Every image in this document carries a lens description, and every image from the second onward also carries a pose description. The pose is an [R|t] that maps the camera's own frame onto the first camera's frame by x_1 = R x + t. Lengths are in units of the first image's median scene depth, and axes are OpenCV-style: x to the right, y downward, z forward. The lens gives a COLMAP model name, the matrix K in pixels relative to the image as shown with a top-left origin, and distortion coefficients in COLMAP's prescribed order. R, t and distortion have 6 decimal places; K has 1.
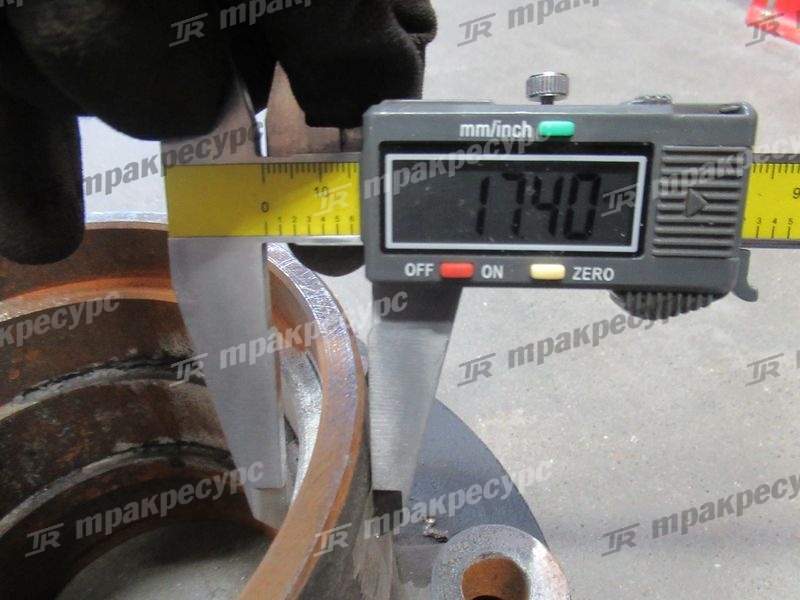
lens RADIAL K [[577.9, 0, 396.6], [0, 577.9, 318.6], [0, 0, 1]] dist [0.043660, 0.004465]
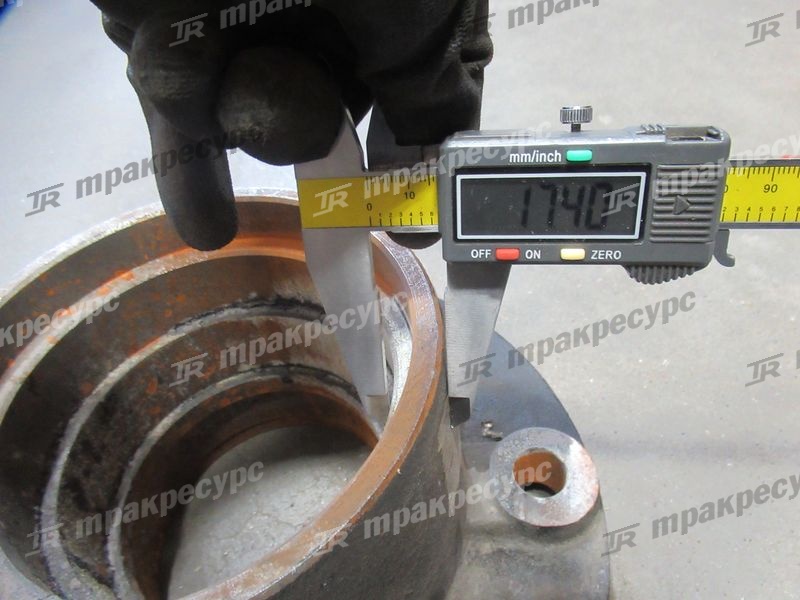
lens RADIAL K [[552.4, 0, 404.0], [0, 552.4, 310.1], [0, 0, 1]] dist [0.063179, 0.001884]
pose [[0.995240, -0.008784, -0.097062, -0.016229], [0.020512, 0.992502, 0.120499, -0.100212], [0.095276, -0.121916, 0.987957, -0.340330]]
